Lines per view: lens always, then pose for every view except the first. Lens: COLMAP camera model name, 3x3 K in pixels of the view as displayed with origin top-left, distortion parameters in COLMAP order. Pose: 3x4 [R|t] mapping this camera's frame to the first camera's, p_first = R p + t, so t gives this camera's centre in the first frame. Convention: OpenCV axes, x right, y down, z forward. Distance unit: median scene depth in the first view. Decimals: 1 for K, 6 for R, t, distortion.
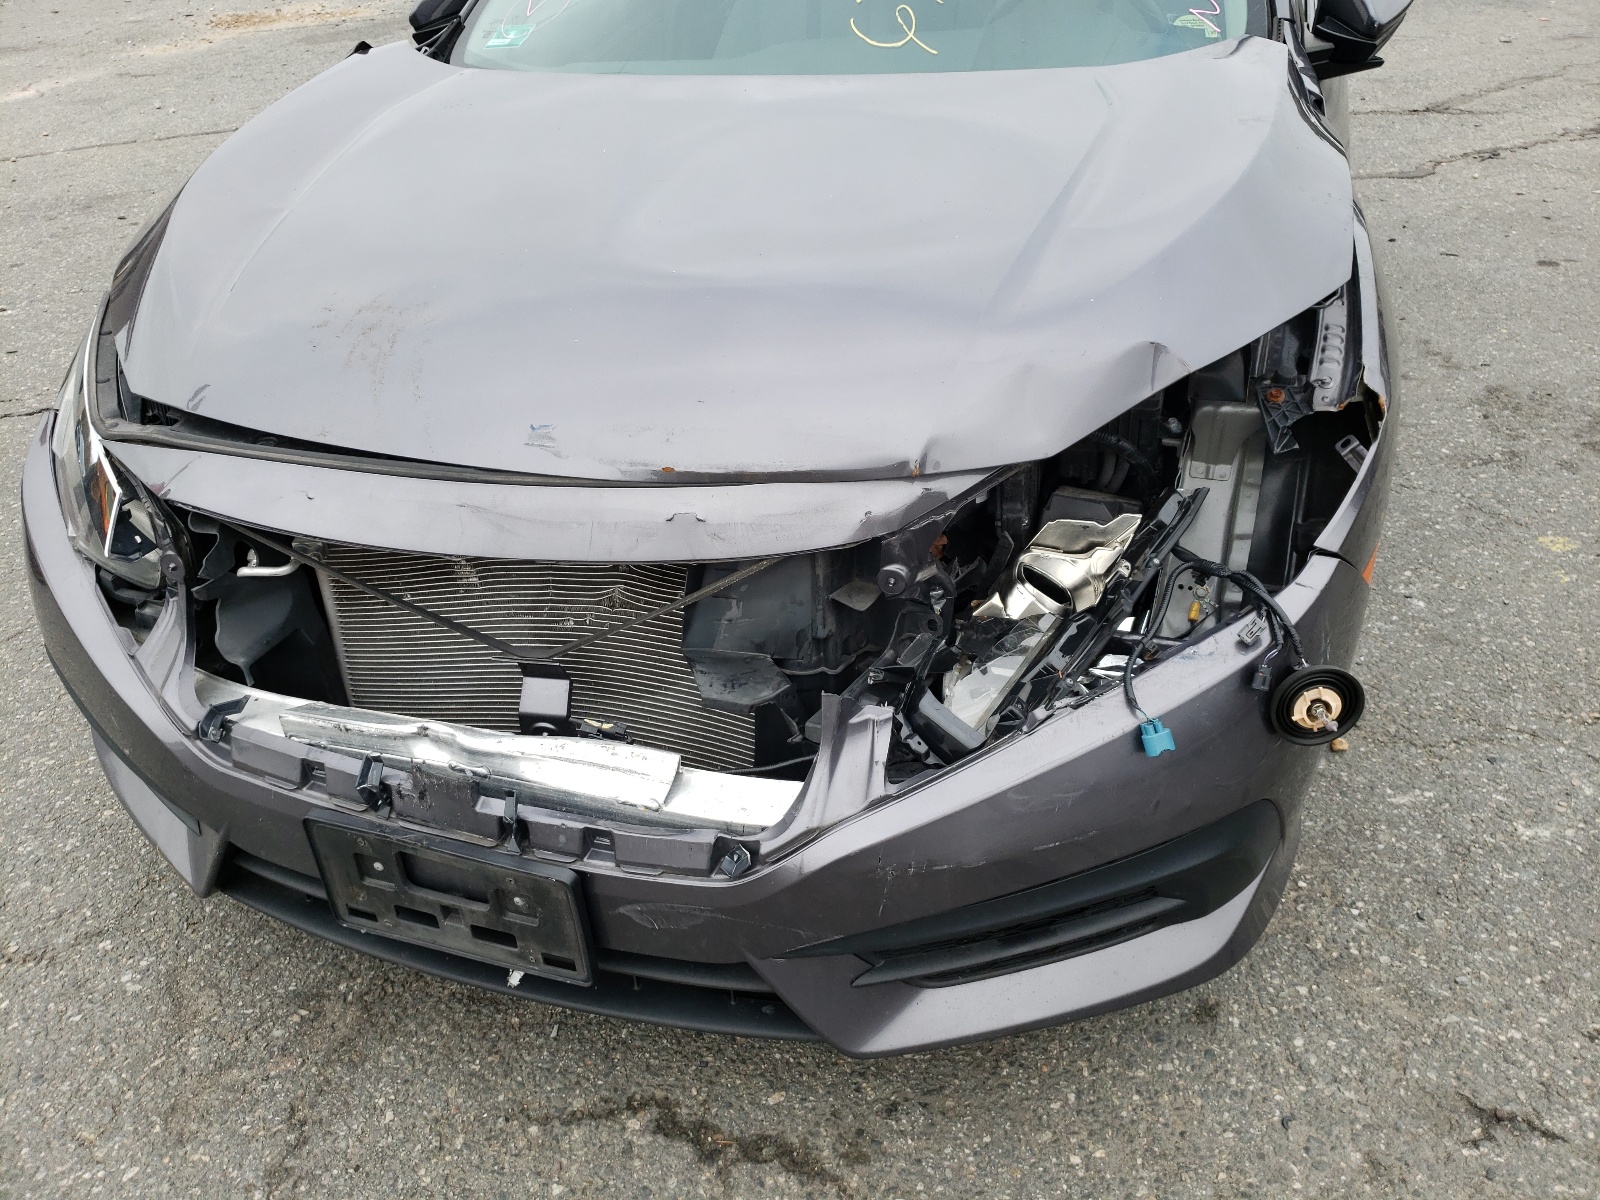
lens RADIAL K [[1176.5, 0, 804.1], [0, 1176.5, 589.1], [0, 0, 1]] dist [0.012104, -0.005403]
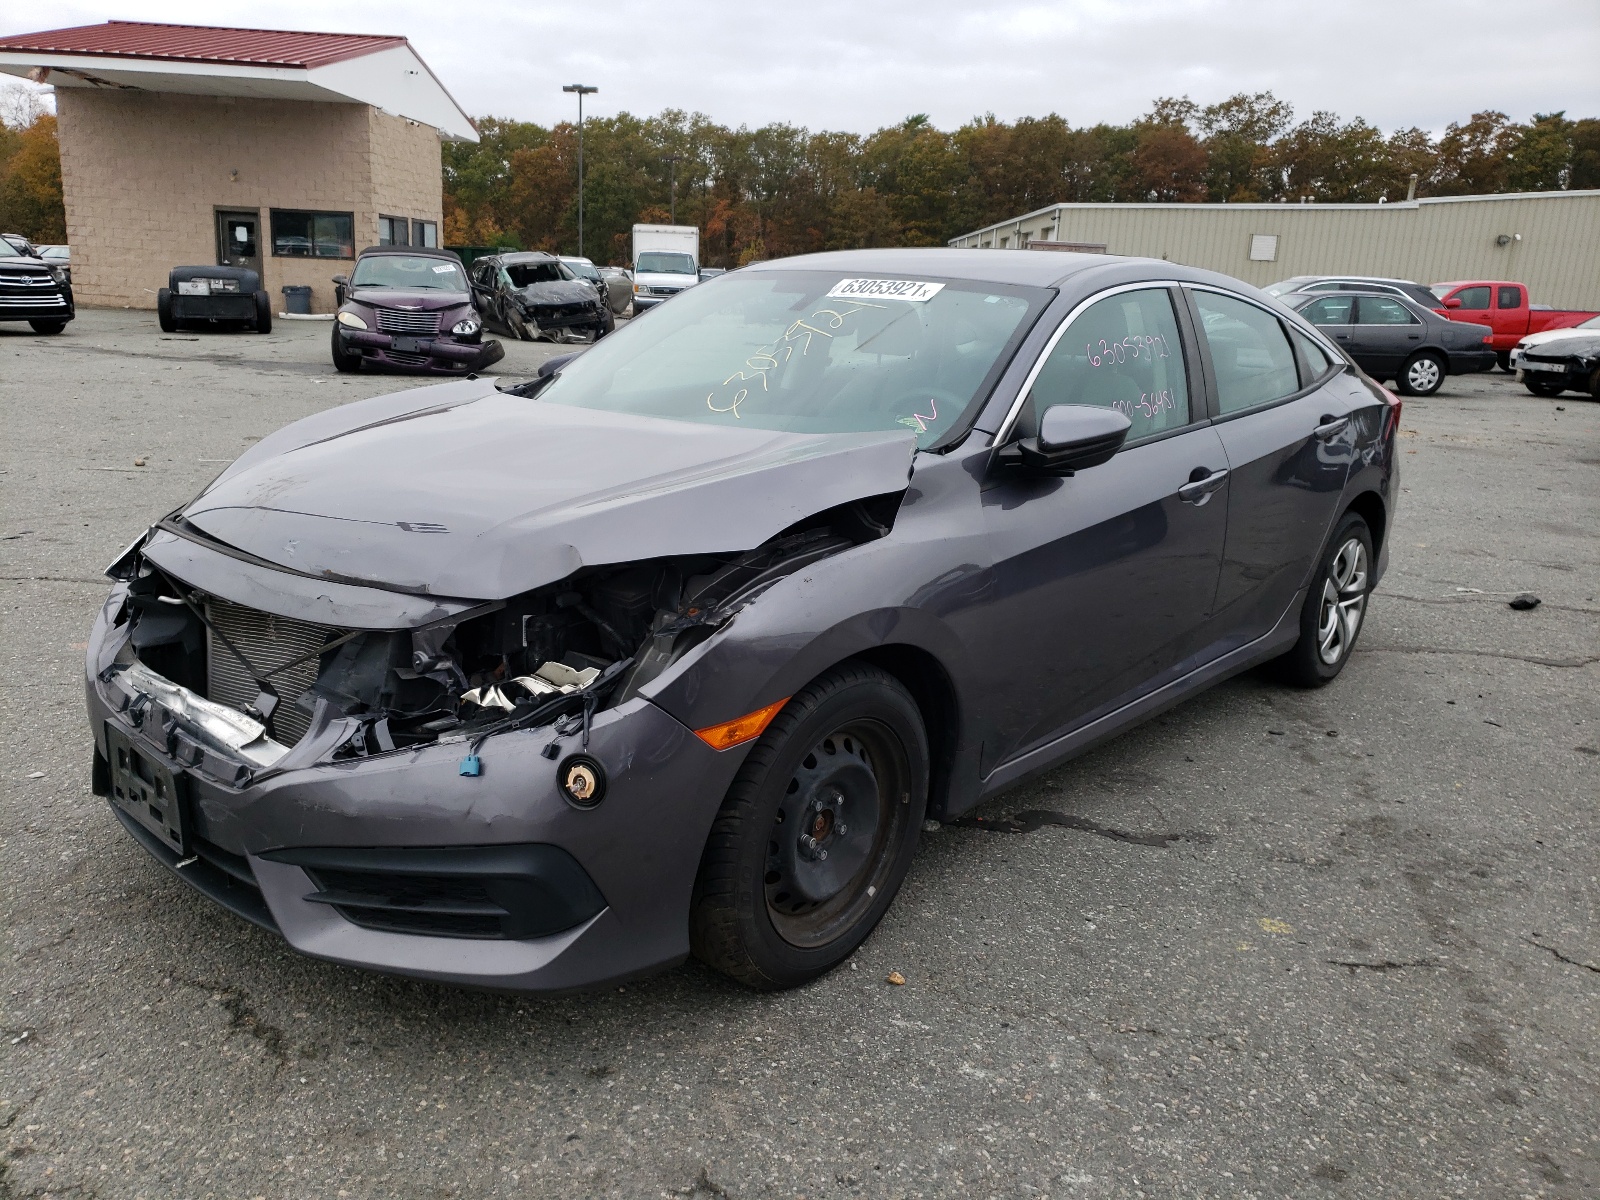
lens RADIAL K [[1176.5, 0, 787.2], [0, 1176.5, 597.5], [0, 0, 1]] dist [0.012104, -0.005403]
pose [[0.909807, 0.175301, -0.376193, 1.137639], [-0.282662, 0.925425, -0.252370, 0.177544], [0.303897, 0.335943, 0.891509, -0.337896]]
